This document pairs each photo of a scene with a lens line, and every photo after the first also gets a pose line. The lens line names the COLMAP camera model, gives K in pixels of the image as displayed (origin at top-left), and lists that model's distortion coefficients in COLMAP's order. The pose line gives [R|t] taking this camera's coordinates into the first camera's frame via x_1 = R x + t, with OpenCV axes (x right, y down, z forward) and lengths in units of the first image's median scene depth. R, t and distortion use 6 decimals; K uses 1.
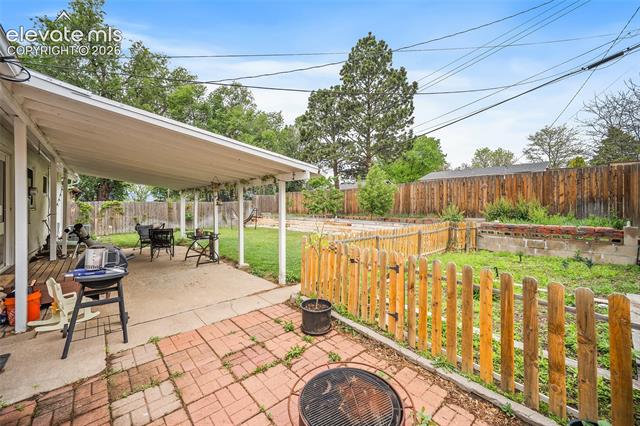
lens RADIAL K [[256.0, 0, 321.4], [0, 256.0, 206.9], [0, 0, 1]] dist [-0.001058, -0.000061]
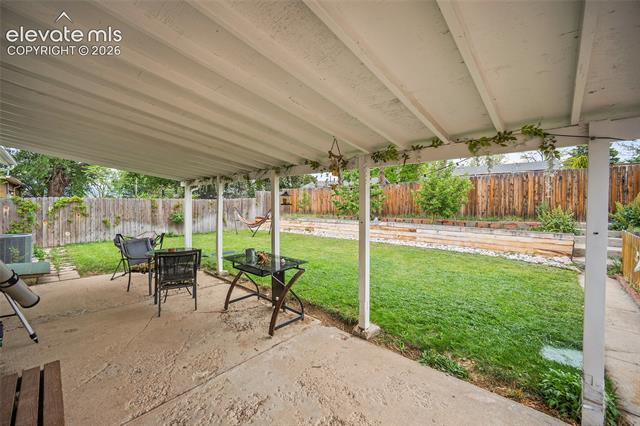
lens RADIAL K [[256.0, 0, 318.9], [0, 256.0, 210.1], [0, 0, 1]] dist [-0.001058, -0.000061]
pose [[0.996057, 0.002963, 0.088661, -0.210428], [-0.004557, 0.999832, 0.017781, -0.001771], [-0.088593, -0.018115, 0.995903, 0.253643]]
